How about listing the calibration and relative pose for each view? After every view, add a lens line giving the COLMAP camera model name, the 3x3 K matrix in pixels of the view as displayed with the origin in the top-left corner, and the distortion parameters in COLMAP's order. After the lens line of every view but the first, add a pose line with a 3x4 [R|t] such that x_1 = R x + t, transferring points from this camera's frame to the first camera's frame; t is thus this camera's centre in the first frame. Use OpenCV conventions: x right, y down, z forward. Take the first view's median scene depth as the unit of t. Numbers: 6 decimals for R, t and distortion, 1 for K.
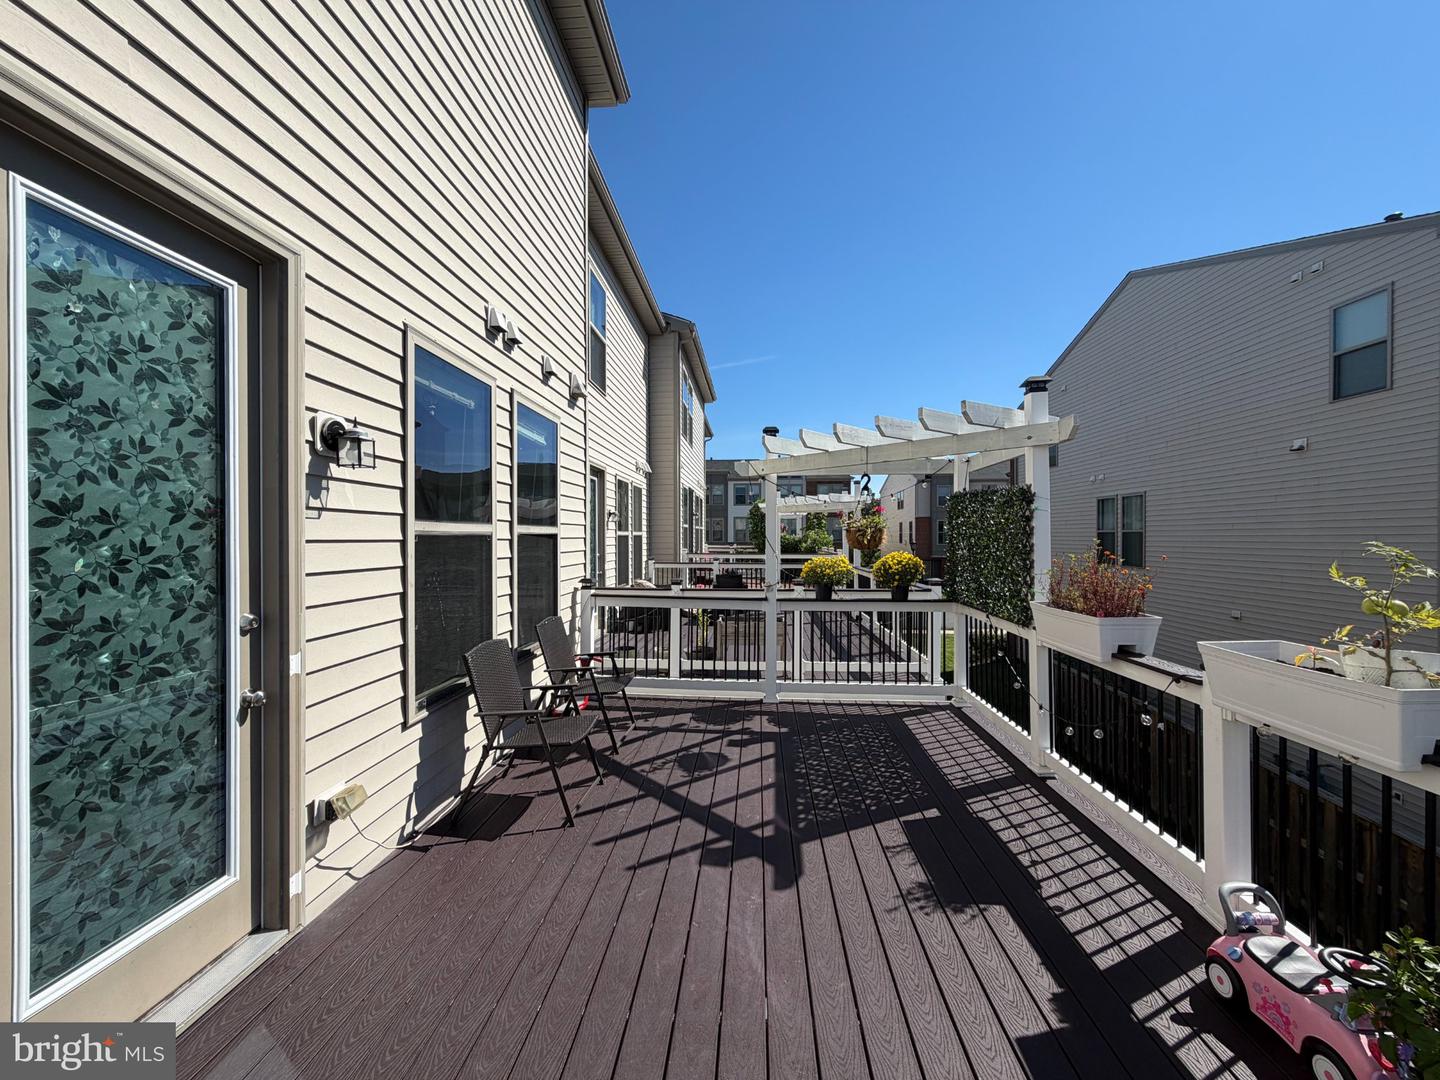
lens RADIAL K [[569.0, 0, 711.2], [0, 569.0, 535.5], [0, 0, 1]] dist [0.000841, 0.000518]
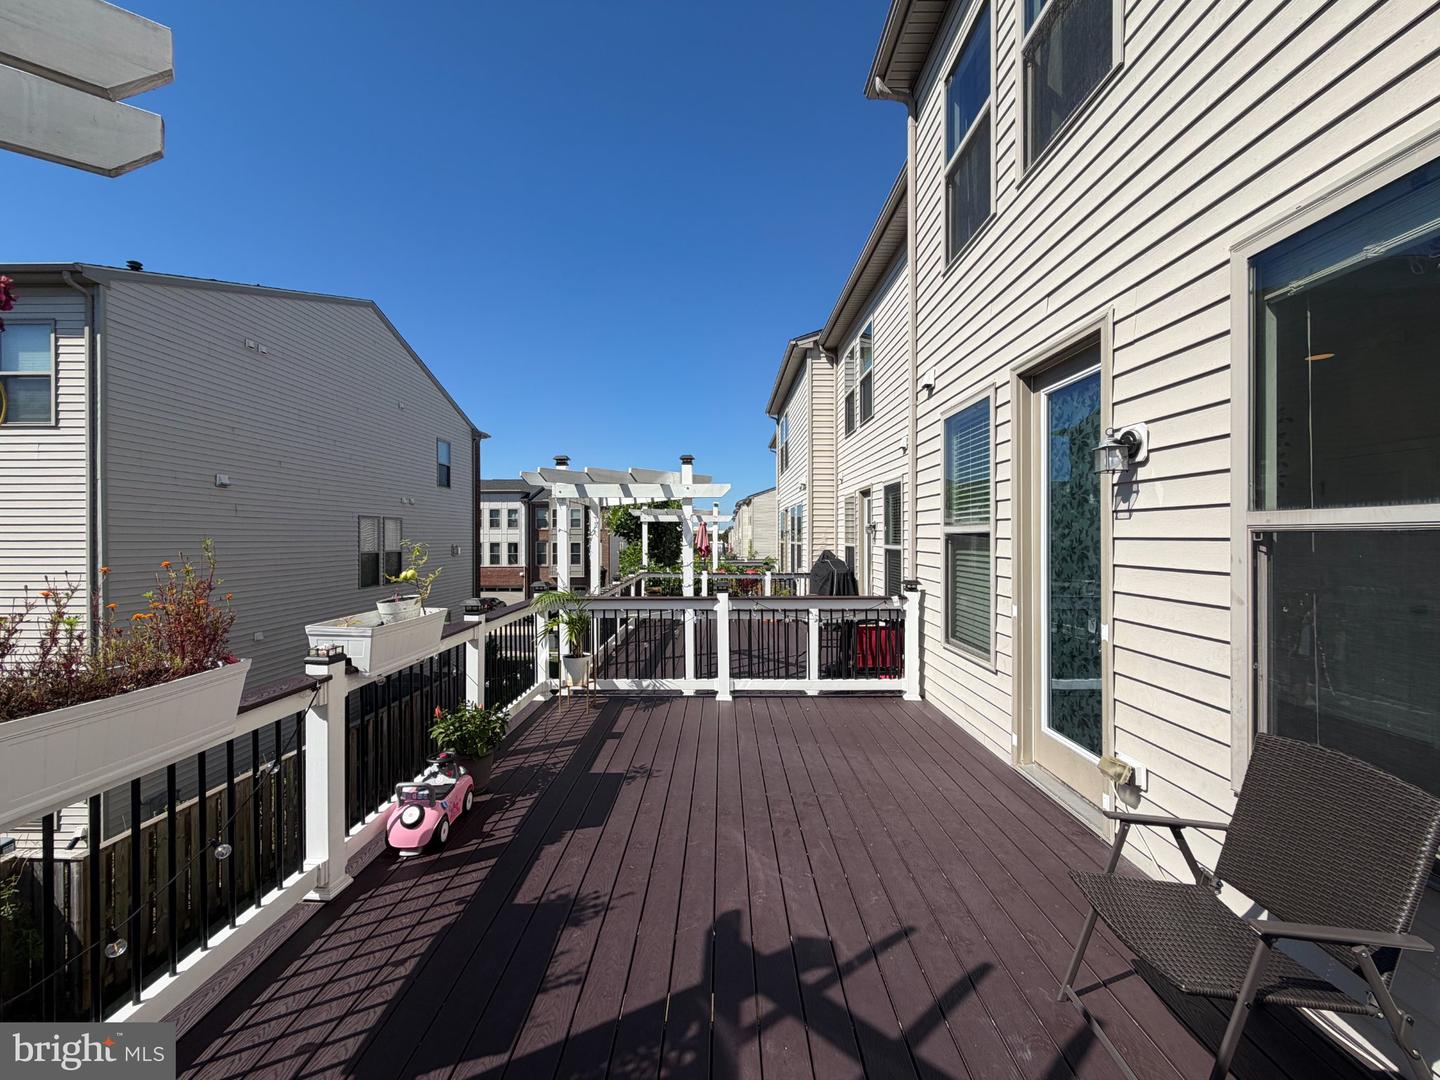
lens RADIAL K [[569.0, 0, 722.0], [0, 569.0, 537.6], [0, 0, 1]] dist [0.000841, 0.000518]
pose [[-0.997185, 0.001643, -0.074965, 0.211756], [0.001687, 0.999998, -0.000530, 0.006936], [0.074964, -0.000655, -0.997186, 1.947793]]
